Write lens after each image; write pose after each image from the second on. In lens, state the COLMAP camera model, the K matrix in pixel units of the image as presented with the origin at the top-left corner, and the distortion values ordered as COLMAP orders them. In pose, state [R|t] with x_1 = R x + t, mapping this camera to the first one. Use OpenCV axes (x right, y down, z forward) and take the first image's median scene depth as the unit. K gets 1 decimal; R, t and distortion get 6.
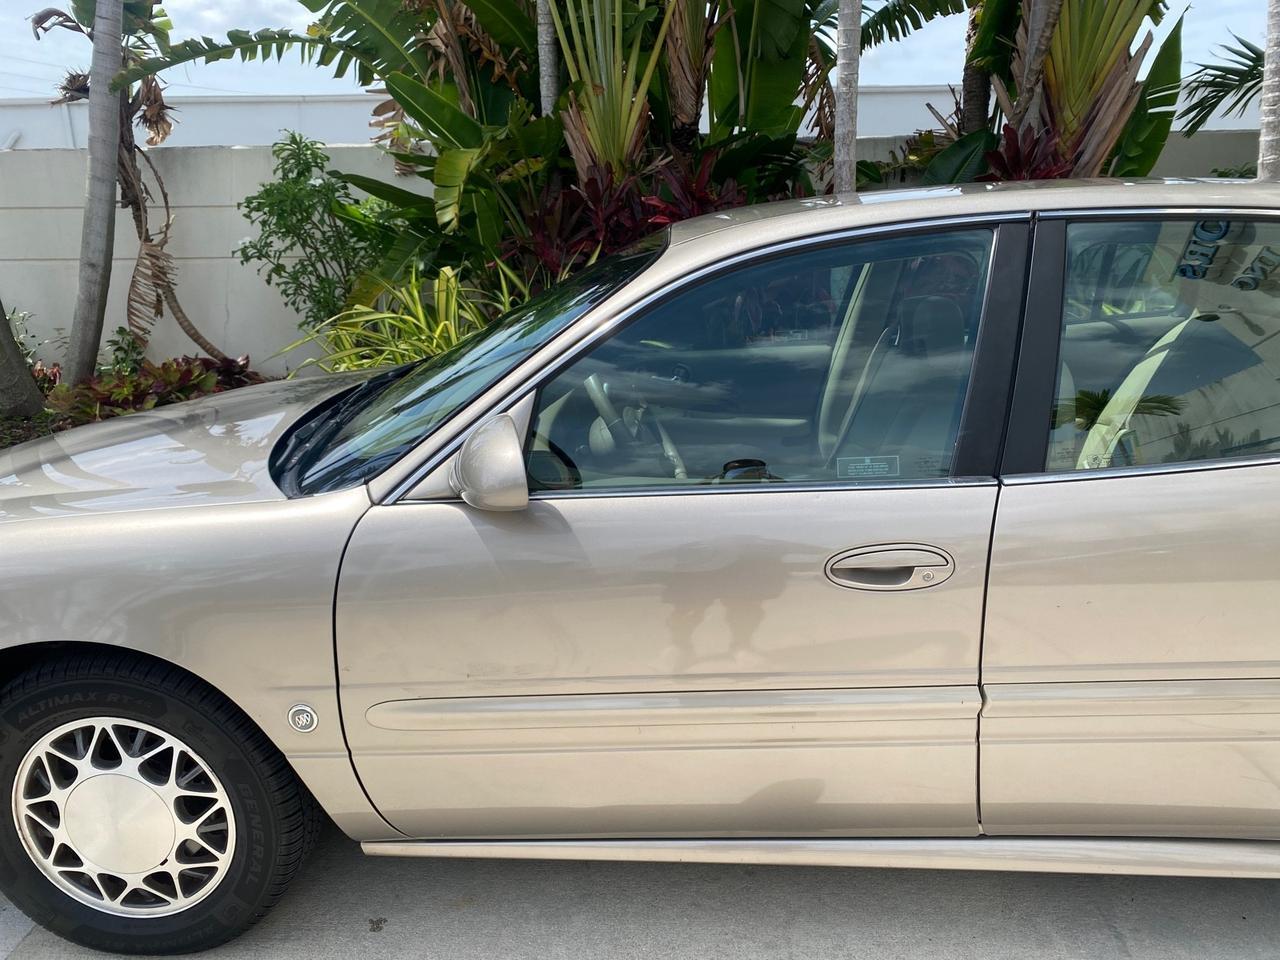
lens RADIAL K [[987.8, 0, 644.9], [0, 987.8, 476.6], [0, 0, 1]] dist [0.005482, 0.000364]
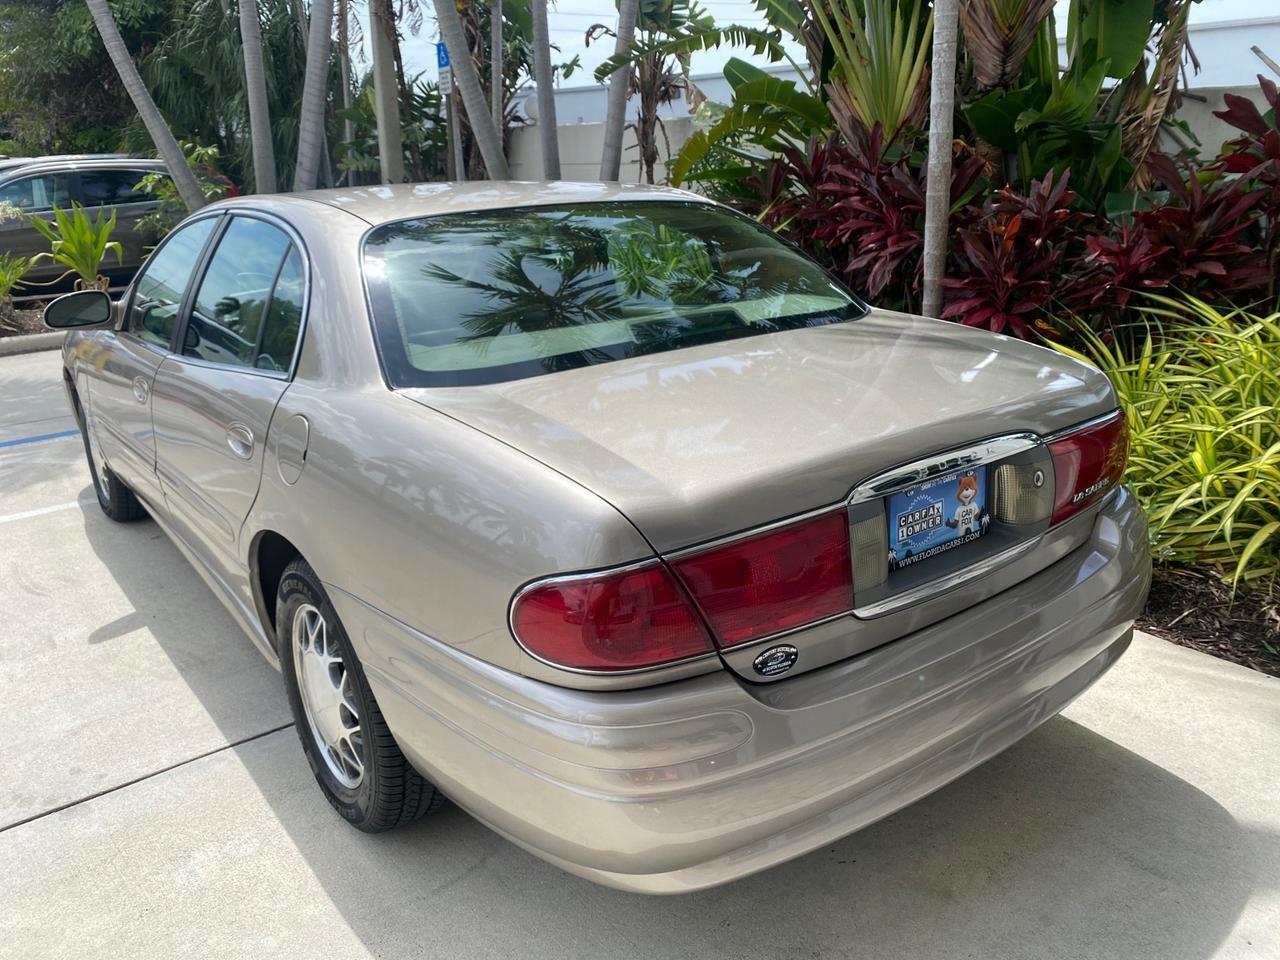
lens RADIAL K [[1023.8, 0, 642.3], [0, 1023.8, 460.5], [0, 0, 1]] dist [-0.006719, 0.014945]
pose [[0.658507, 0.218222, -0.720242, 0.632421], [-0.193727, 0.973937, 0.117967, -0.055111], [0.727213, 0.061848, 0.683620, 0.100272]]
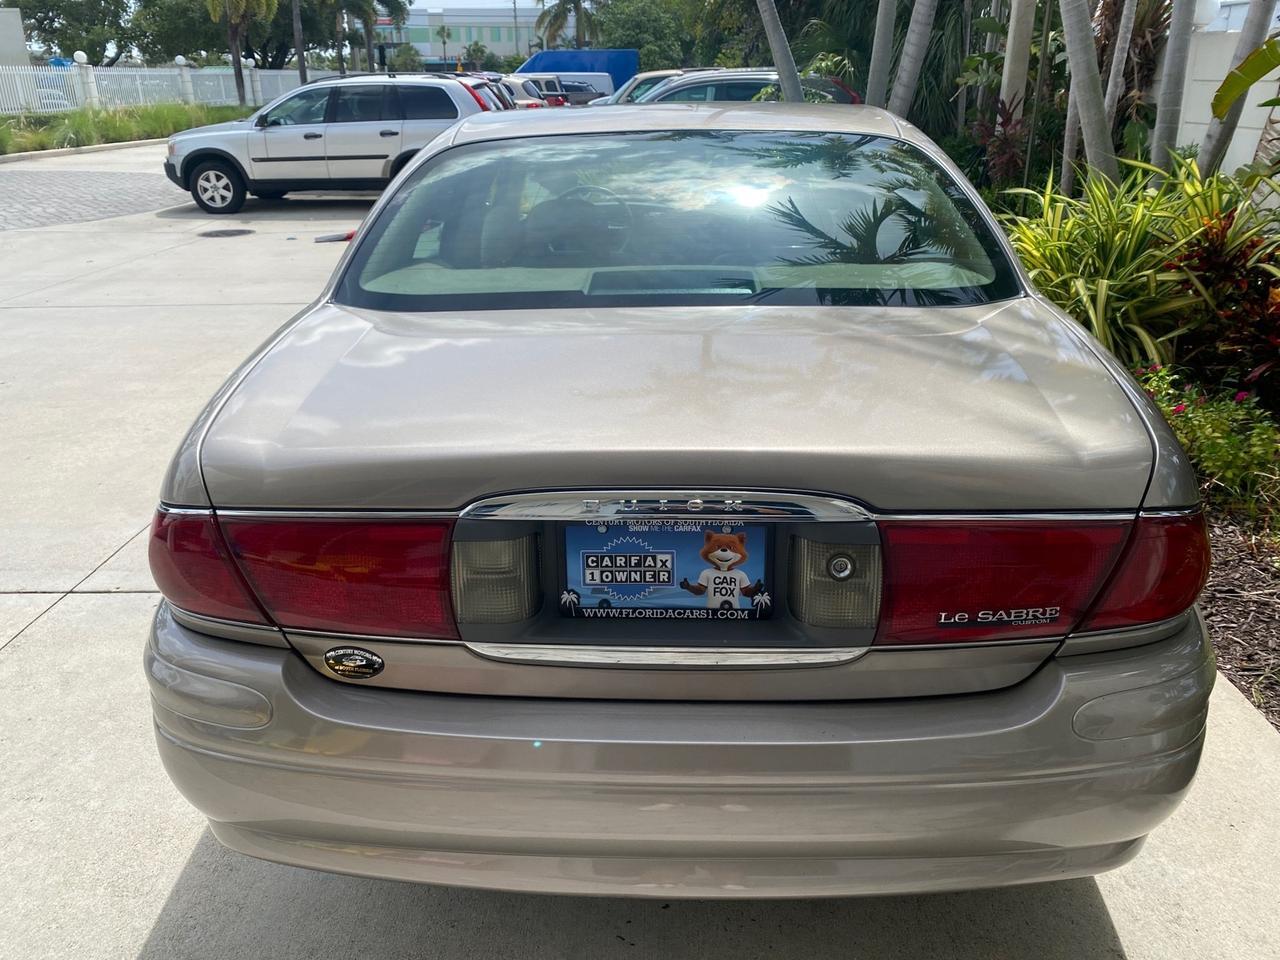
lens RADIAL K [[984.8, 0, 644.3], [0, 984.8, 470.3], [0, 0, 1]] dist [0.002012, 0.004478]
pose [[0.030931, 0.383653, -0.922959, 0.671535], [-0.262157, 0.894188, 0.362908, -0.122818], [0.964529, 0.230735, 0.128236, 0.349154]]
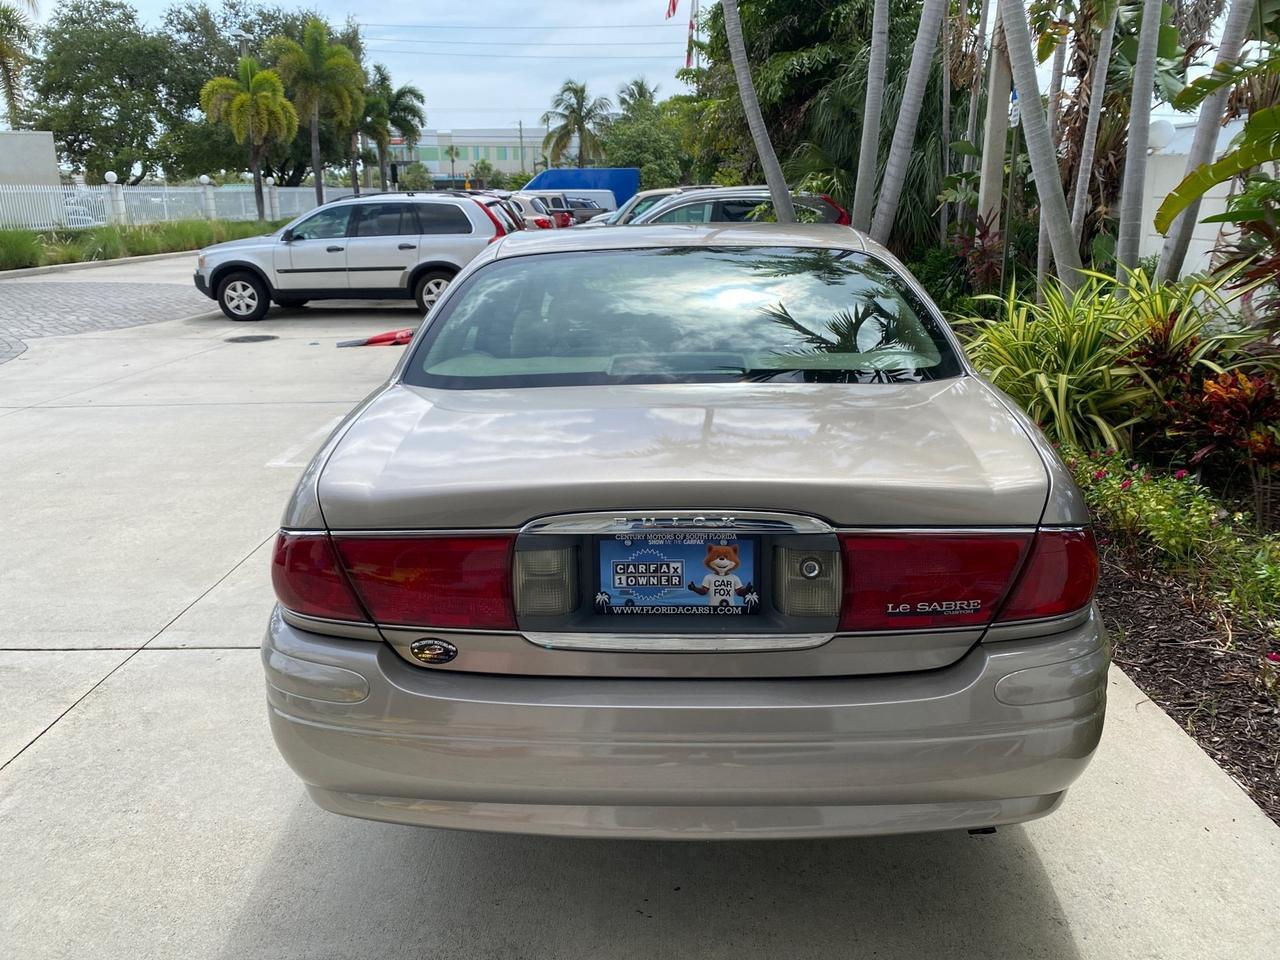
lens RADIAL K [[980.7, 0, 642.6], [0, 980.7, 477.9], [0, 0, 1]] dist [0.004703, 0.004191]
pose [[0.029300, 0.293052, -0.955647, 0.743243], [-0.258998, 0.925632, 0.275907, -0.127922], [0.965433, 0.239427, 0.103021, 0.340433]]
